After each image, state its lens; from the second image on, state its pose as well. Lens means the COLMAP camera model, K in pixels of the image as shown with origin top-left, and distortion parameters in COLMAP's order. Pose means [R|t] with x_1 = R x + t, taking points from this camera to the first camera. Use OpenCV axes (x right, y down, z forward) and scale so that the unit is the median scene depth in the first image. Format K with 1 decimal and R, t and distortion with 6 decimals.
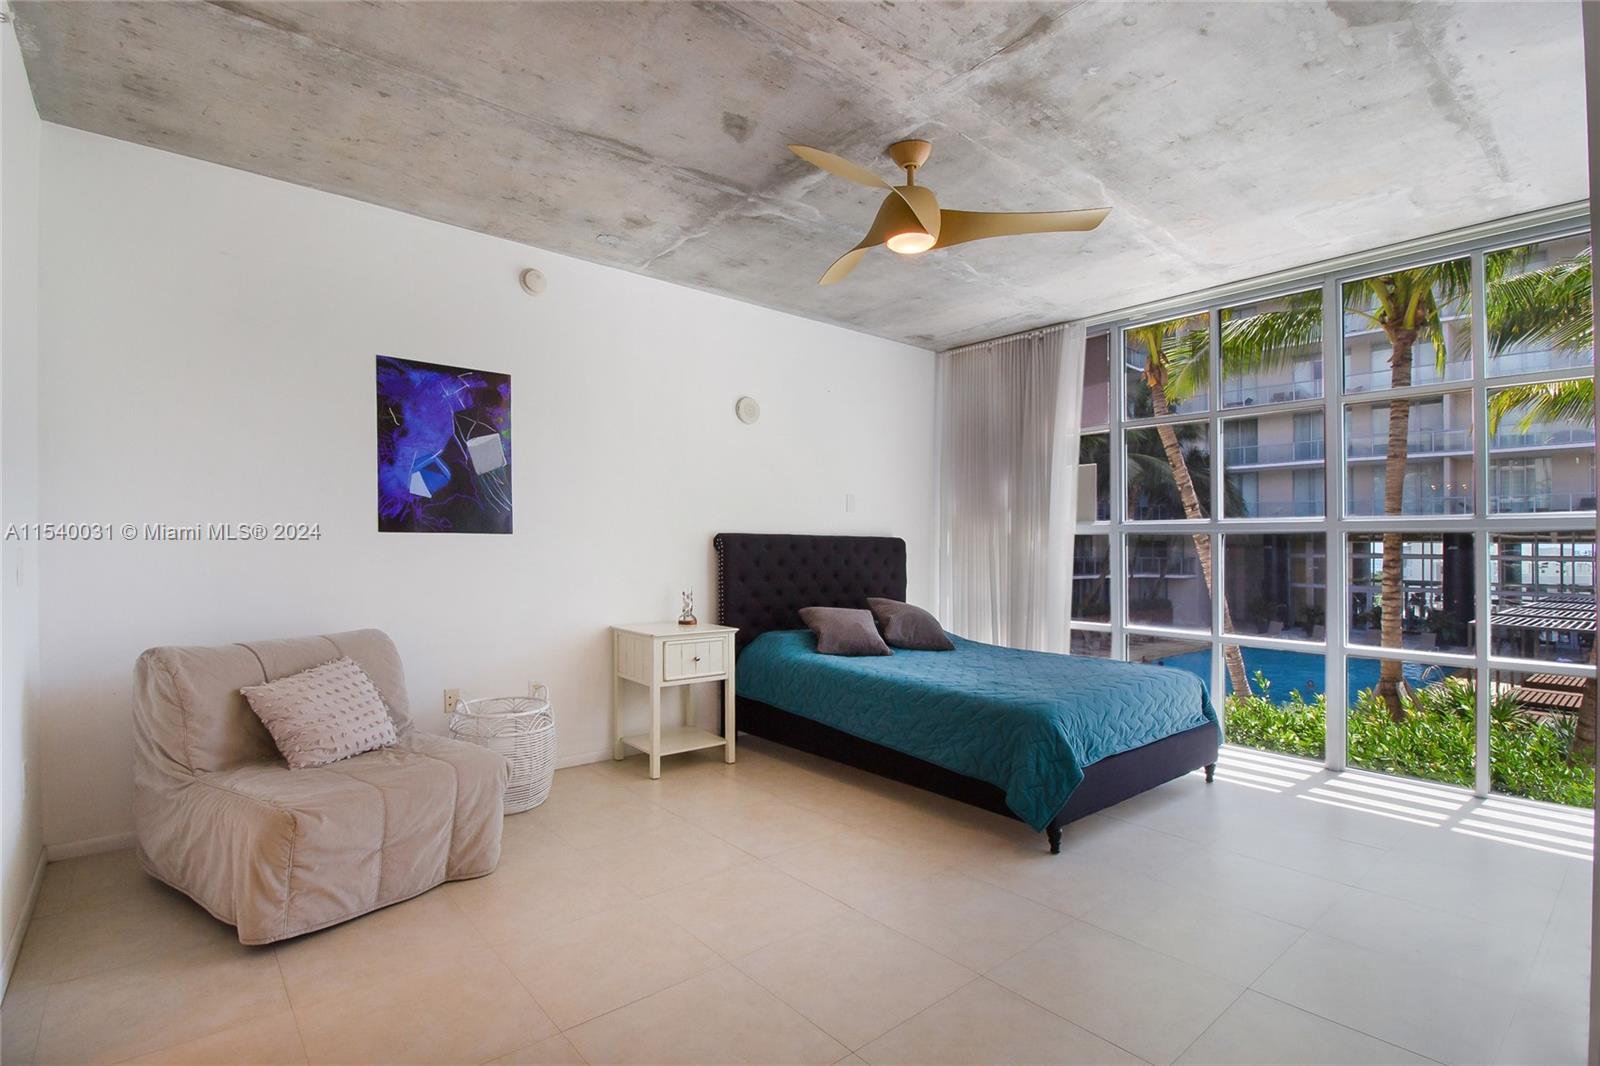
lens RADIAL K [[760.6, 0, 800.0], [0, 760.6, 533.0], [0, 0, 1]] dist [-0.002051, -0.000644]
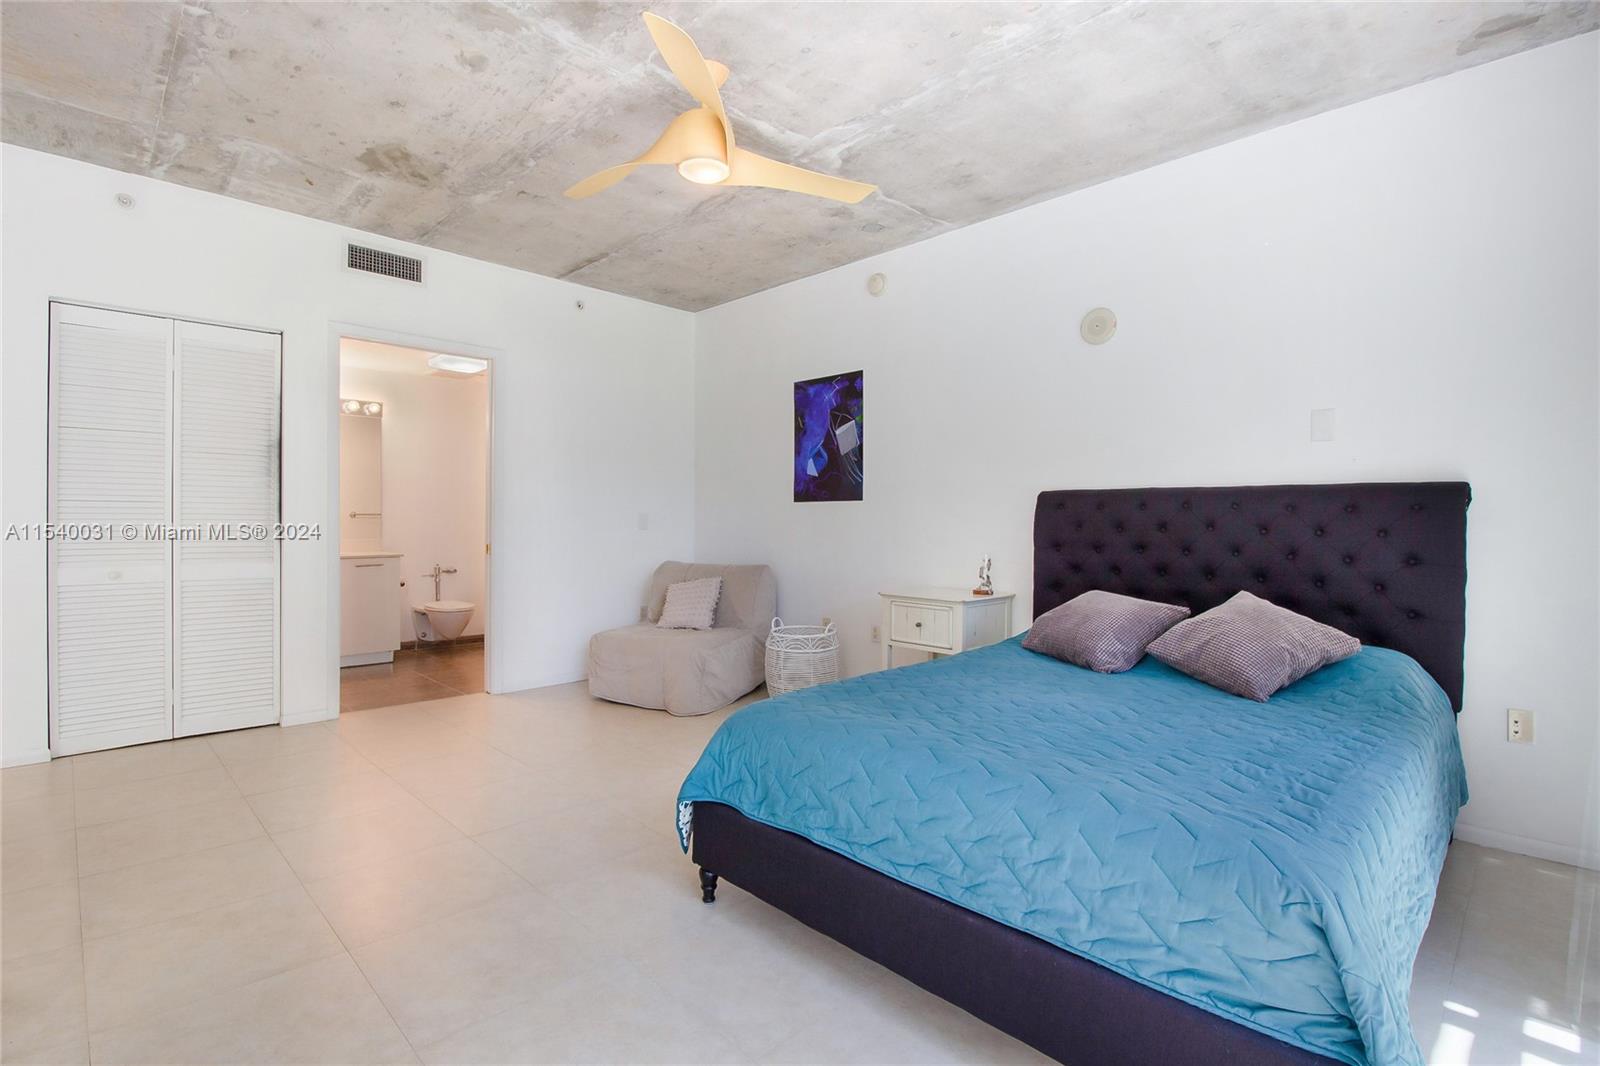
lens RADIAL K [[772.0, 0, 768.1], [0, 772.0, 533.8], [0, 0, 1]] dist [-0.001371, -0.000452]
pose [[0.036486, 0.005757, -0.999318, 0.784962], [0.002350, 0.999980, 0.005846, 0.042821], [0.999331, -0.002562, 0.036472, 0.743119]]
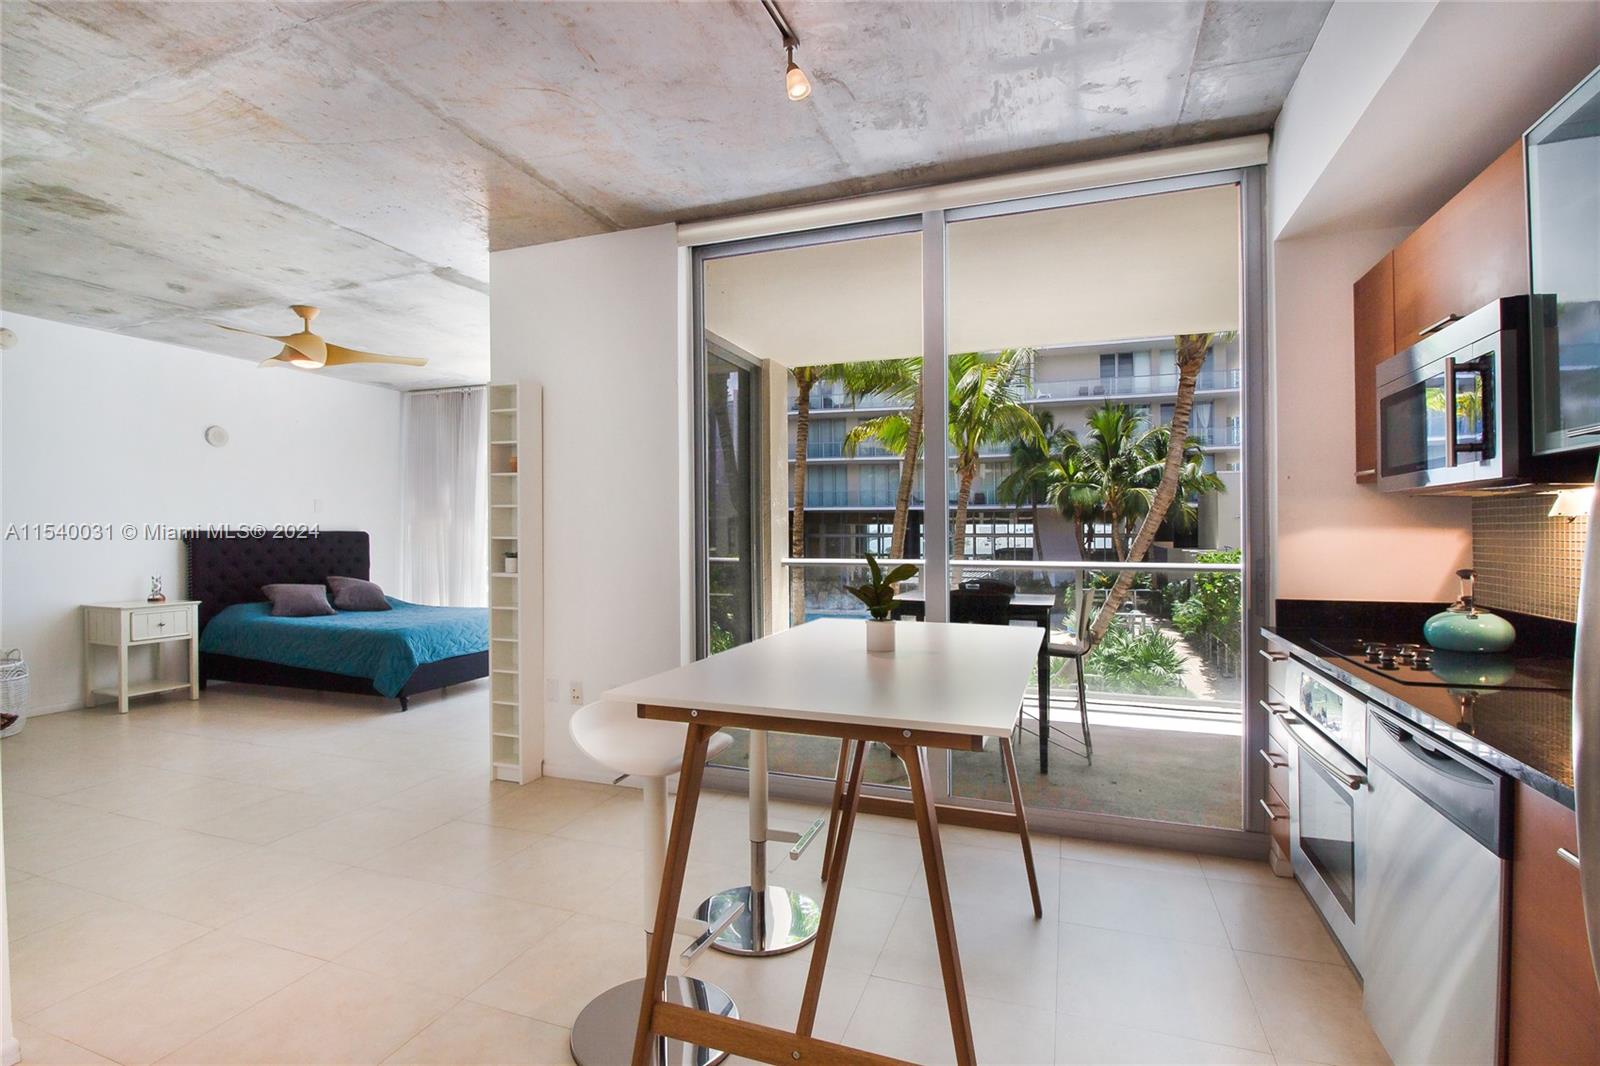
lens RADIAL K [[756.8, 0, 795.6], [0, 756.8, 517.8], [0, 0, 1]] dist [-0.000719, -0.012364]
pose [[0.872210, -0.003704, 0.489118, 0.195142], [0.002972, 0.999993, 0.002274, -0.025462], [-0.489123, -0.000530, 0.872214, -0.725349]]
